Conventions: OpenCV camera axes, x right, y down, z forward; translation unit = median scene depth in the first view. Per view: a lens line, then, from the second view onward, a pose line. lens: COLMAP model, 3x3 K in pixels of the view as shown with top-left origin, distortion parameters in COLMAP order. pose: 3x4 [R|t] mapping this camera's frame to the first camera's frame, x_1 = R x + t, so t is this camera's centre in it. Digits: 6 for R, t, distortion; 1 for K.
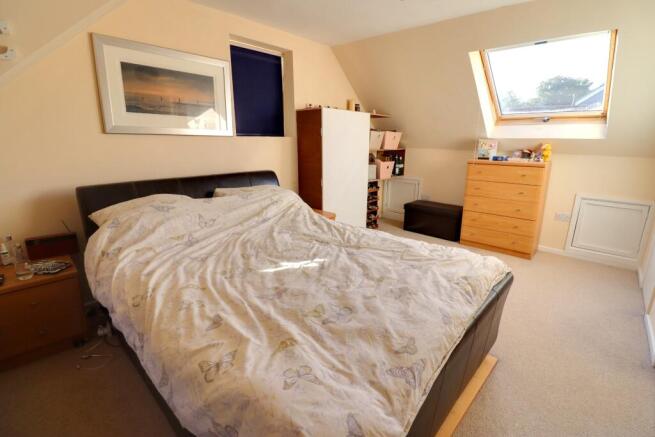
lens RADIAL K [[303.1, 0, 334.7], [0, 303.1, 213.7], [0, 0, 1]] dist [0.002093, -0.013413]
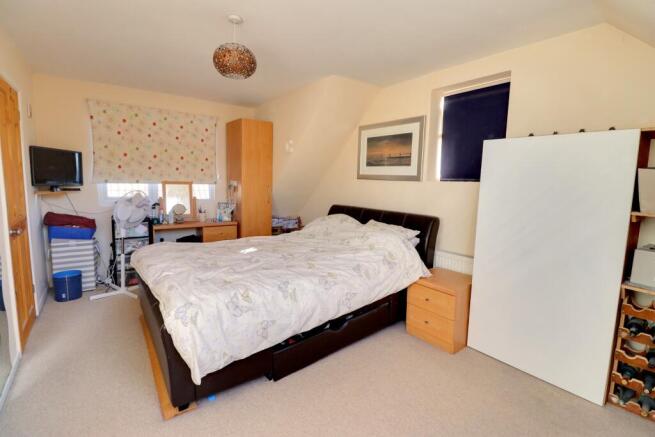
lens RADIAL K [[303.1, 0, 334.7], [0, 303.1, 213.7], [0, 0, 1]] dist [0.002093, -0.013413]
pose [[-0.163536, 0.106213, -0.980803, 0.983591], [-0.251644, 0.956809, 0.145572, -0.276066], [0.953903, 0.270619, -0.129745, 1.083983]]
